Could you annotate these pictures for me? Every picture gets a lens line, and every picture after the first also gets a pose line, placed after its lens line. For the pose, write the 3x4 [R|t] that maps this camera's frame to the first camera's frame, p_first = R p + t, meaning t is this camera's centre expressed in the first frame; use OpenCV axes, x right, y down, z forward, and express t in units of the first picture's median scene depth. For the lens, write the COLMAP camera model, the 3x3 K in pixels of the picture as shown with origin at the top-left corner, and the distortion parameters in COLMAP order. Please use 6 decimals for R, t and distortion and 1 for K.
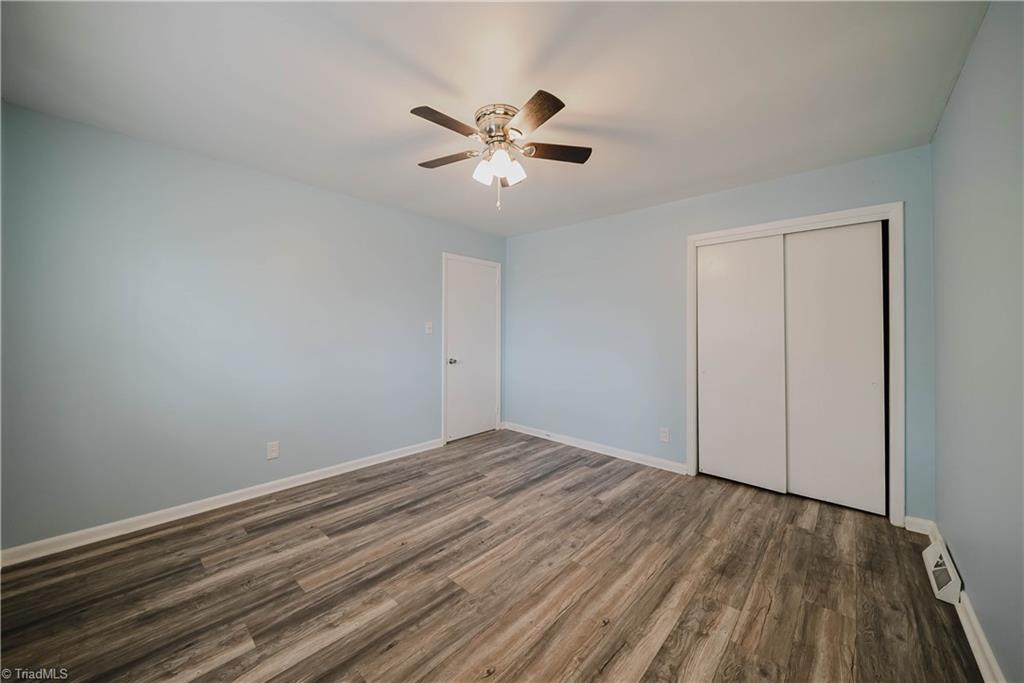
lens RADIAL K [[358.6, 0, 491.6], [0, 358.6, 335.2], [0, 0, 1]] dist [0.012423, -0.007637]
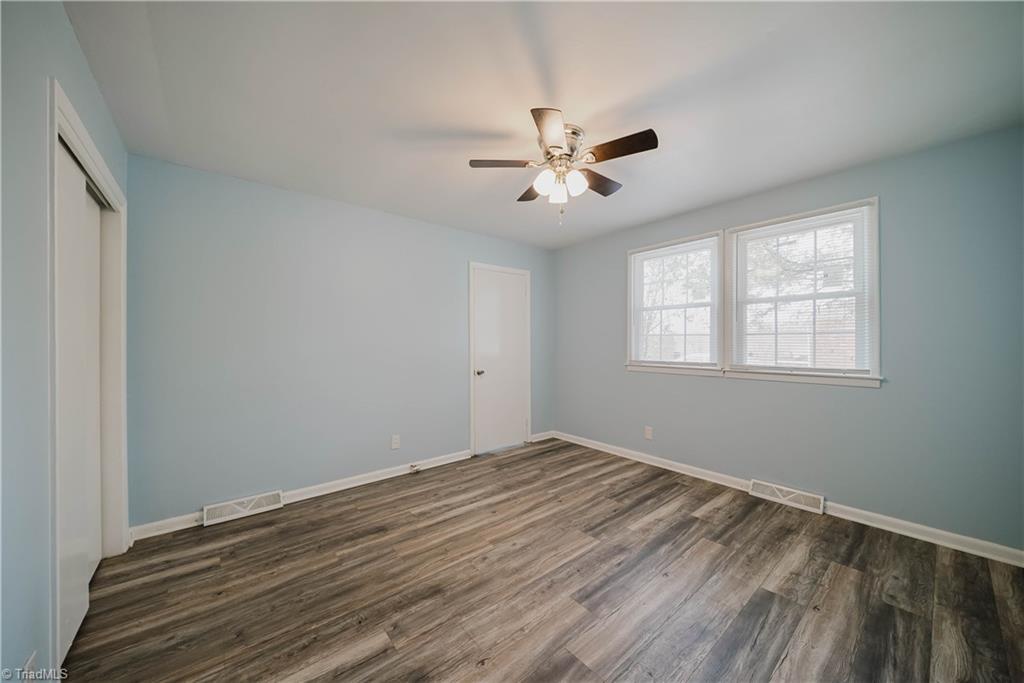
lens RADIAL K [[374.6, 0, 508.9], [0, 374.6, 339.0], [0, 0, 1]] dist [0.013435, -0.009230]
pose [[-0.997080, -0.004239, 0.076244, 0.082957], [-0.003700, 0.999967, 0.007199, -0.025629], [-0.076272, 0.006896, -0.997063, 2.005431]]
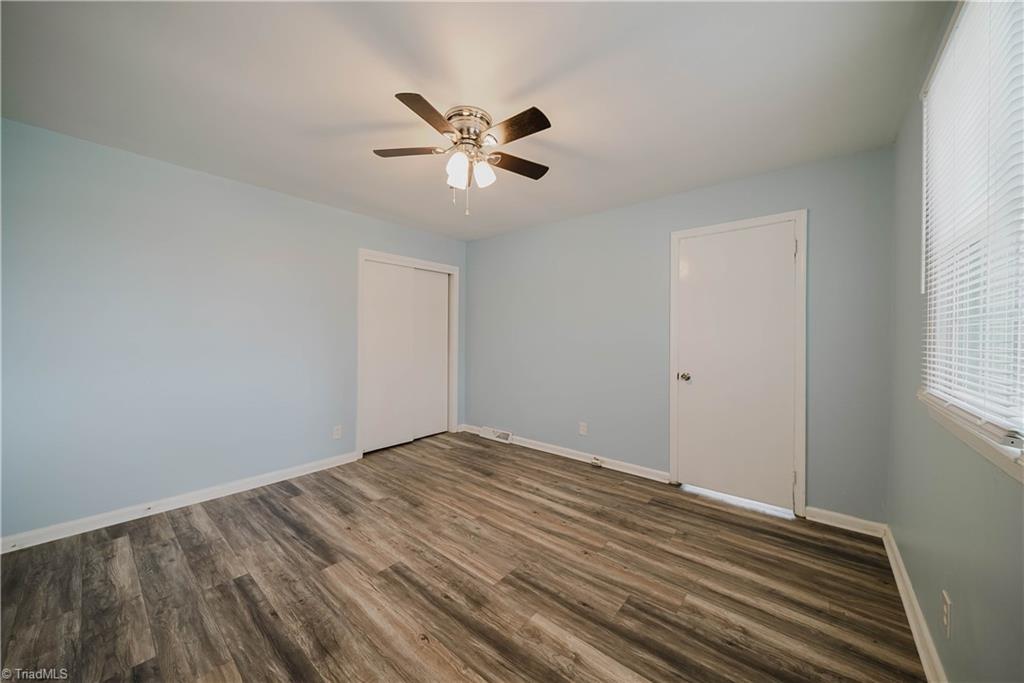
lens RADIAL K [[374.6, 0, 508.9], [0, 374.6, 339.0], [0, 0, 1]] dist [0.013435, -0.009230]
pose [[-0.063759, -0.018570, 0.997793, -0.994102], [0.007118, 0.999793, 0.019062, -0.019474], [-0.997940, 0.008318, -0.063614, 0.887775]]
